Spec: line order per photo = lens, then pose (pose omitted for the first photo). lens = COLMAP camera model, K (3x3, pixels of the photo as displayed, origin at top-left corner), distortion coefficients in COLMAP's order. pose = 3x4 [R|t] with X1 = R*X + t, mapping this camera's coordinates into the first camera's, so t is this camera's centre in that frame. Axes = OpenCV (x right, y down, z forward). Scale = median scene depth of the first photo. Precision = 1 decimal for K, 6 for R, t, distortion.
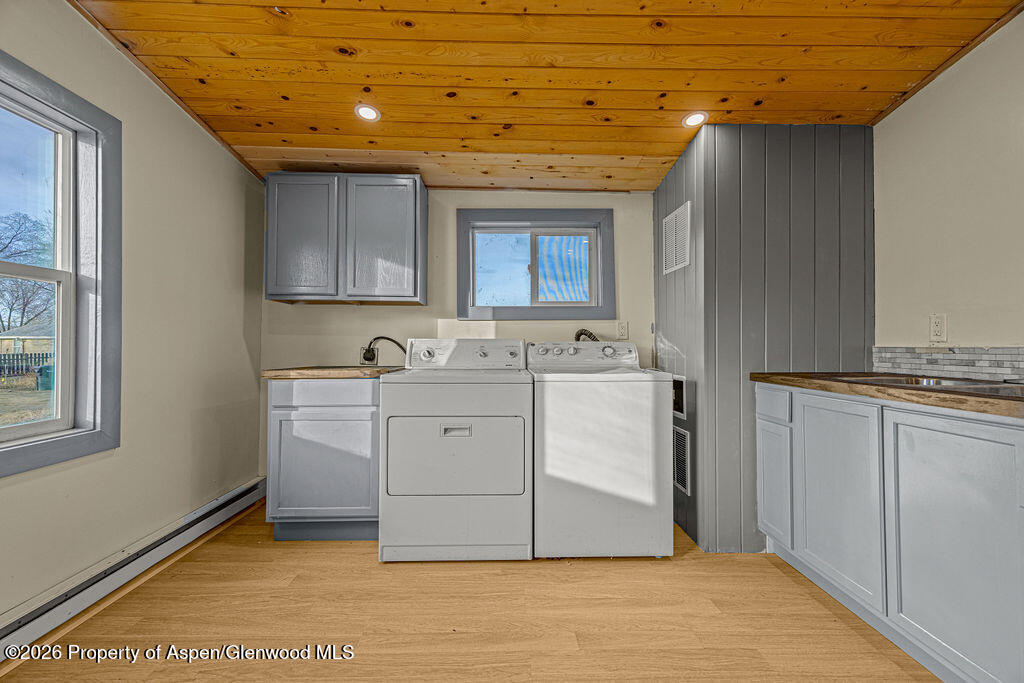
lens RADIAL K [[429.6, 0, 512.0], [0, 429.6, 341.5], [0, 0, 1]] dist [0.003284, -0.000133]
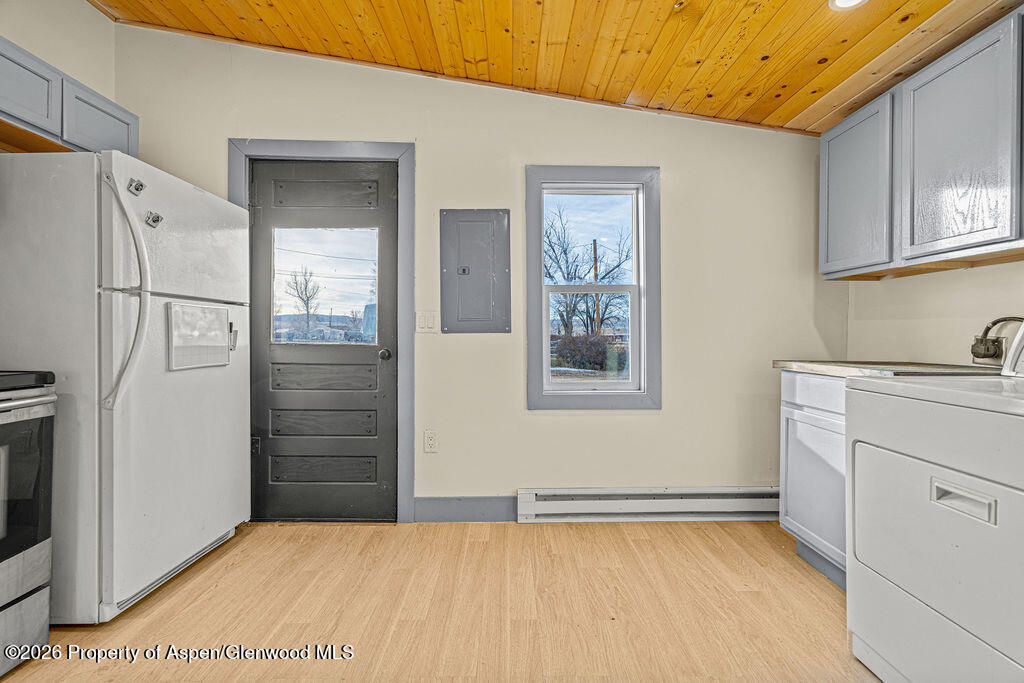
lens RADIAL K [[427.5, 0, 511.8], [0, 427.5, 334.5], [0, 0, 1]] dist [0.000565, 0.000043]
pose [[-0.005773, -0.003053, -0.999979, 0.369042], [0.010879, 0.999936, -0.003115, 0.008811], [0.999924, -0.010897, -0.005739, 0.470883]]
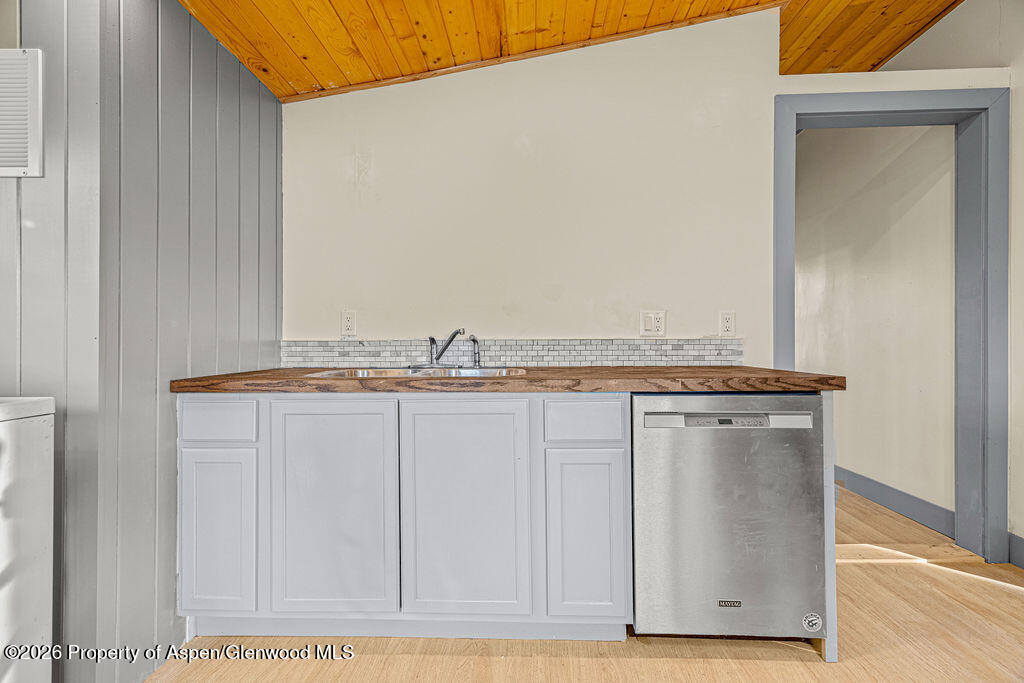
lens RADIAL K [[429.6, 0, 512.0], [0, 429.6, 341.5], [0, 0, 1]] dist [0.003284, -0.000133]
pose [[0.054953, -0.000615, 0.998489, -0.069018], [-0.005977, 0.999982, 0.000945, 0.011040], [-0.998471, -0.006020, 0.054948, 0.485587]]
